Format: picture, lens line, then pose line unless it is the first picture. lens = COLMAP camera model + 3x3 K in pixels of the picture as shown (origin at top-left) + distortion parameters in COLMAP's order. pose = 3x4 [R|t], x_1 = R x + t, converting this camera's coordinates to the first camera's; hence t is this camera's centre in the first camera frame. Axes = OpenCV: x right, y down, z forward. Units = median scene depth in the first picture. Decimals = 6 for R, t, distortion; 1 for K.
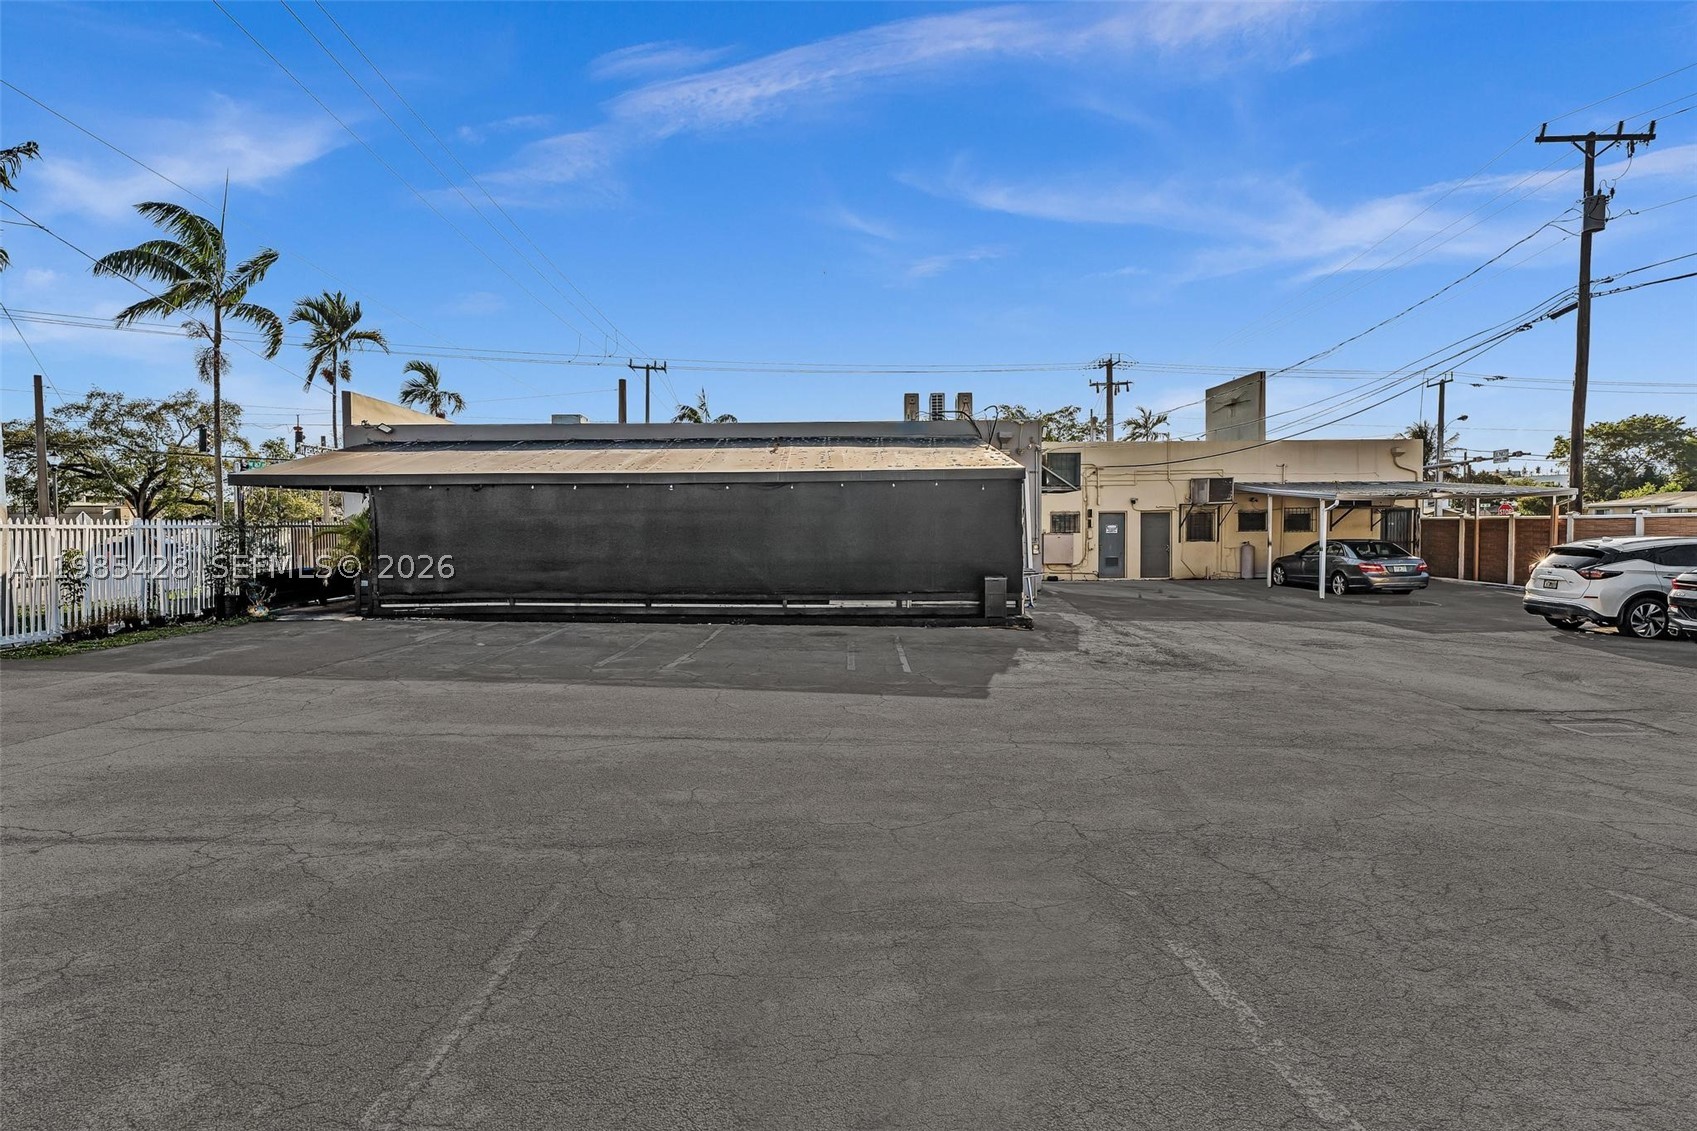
lens RADIAL K [[854.7, 0, 854.0], [0, 854.7, 537.4], [0, 0, 1]] dist [0.001136, 0.000245]
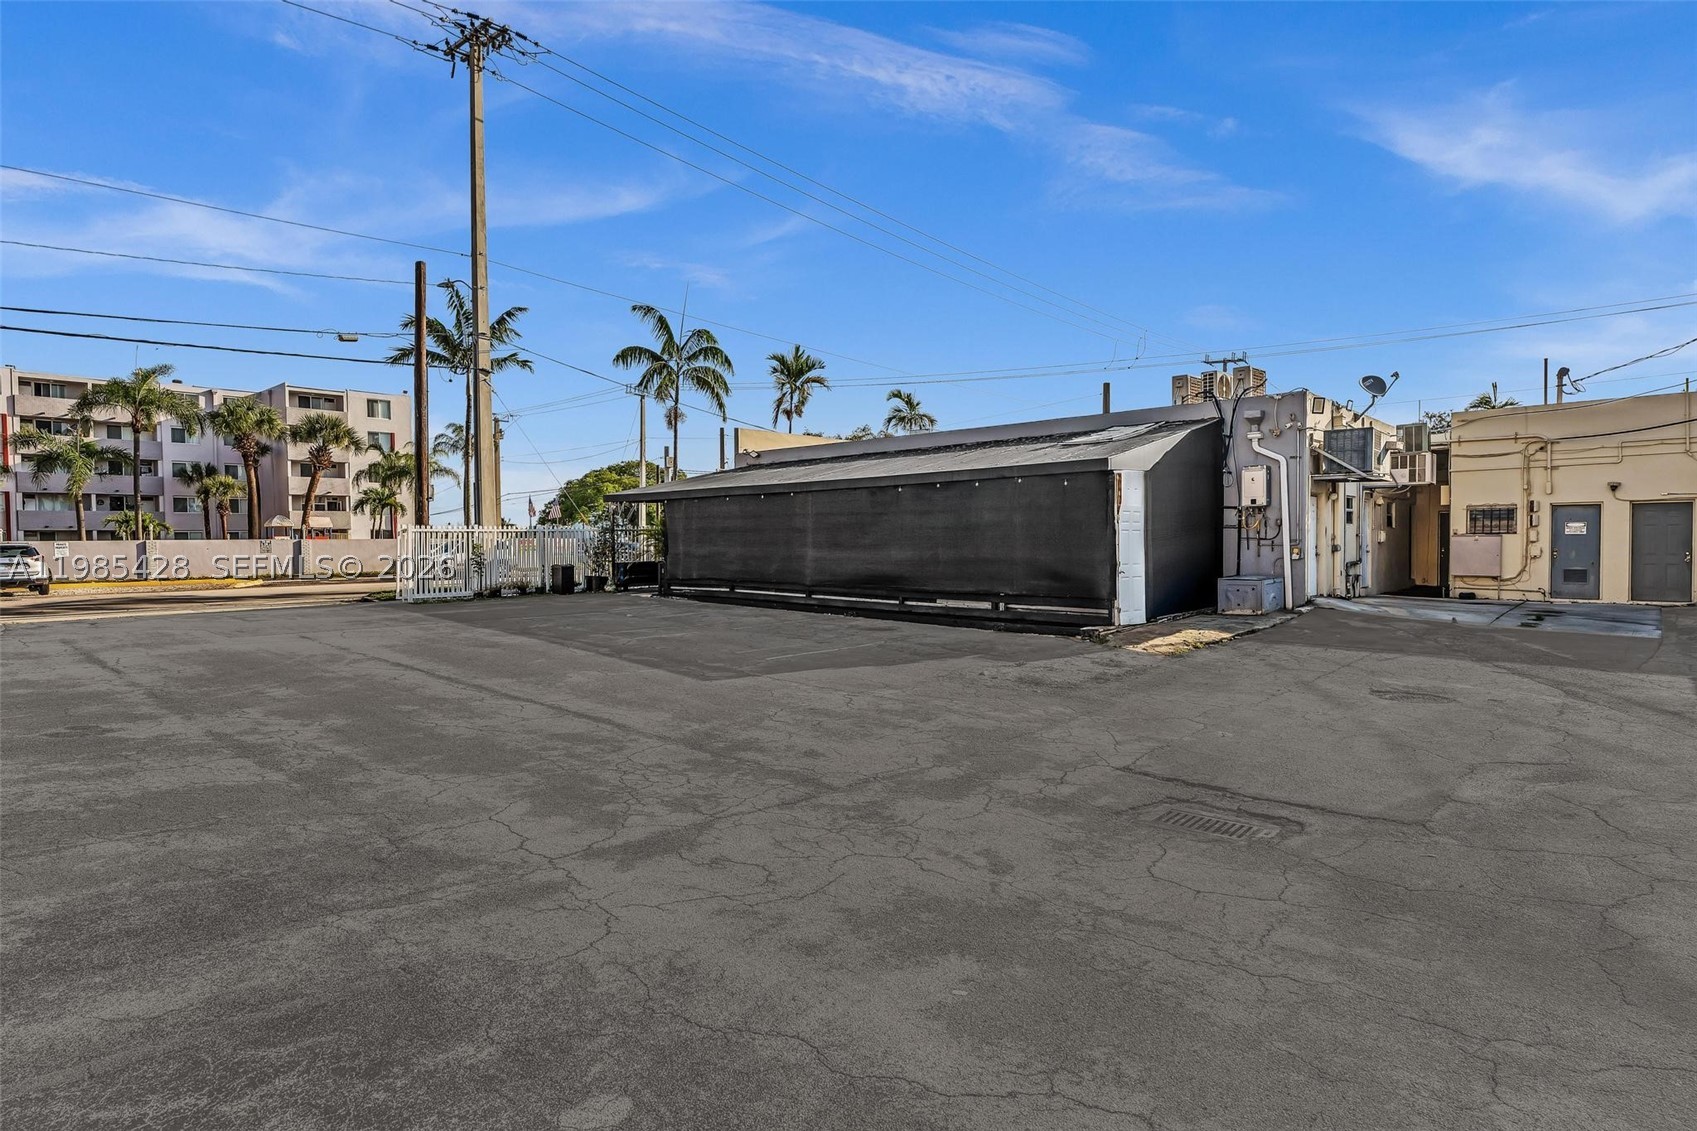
lens RADIAL K [[854.7, 0, 854.0], [0, 854.7, 537.4], [0, 0, 1]] dist [0.001136, 0.000245]
pose [[0.752740, 0.000135, -0.658318, 0.319617], [-0.003630, 0.999986, -0.003945, 0.002444], [0.658308, 0.005359, 0.752730, 0.094066]]
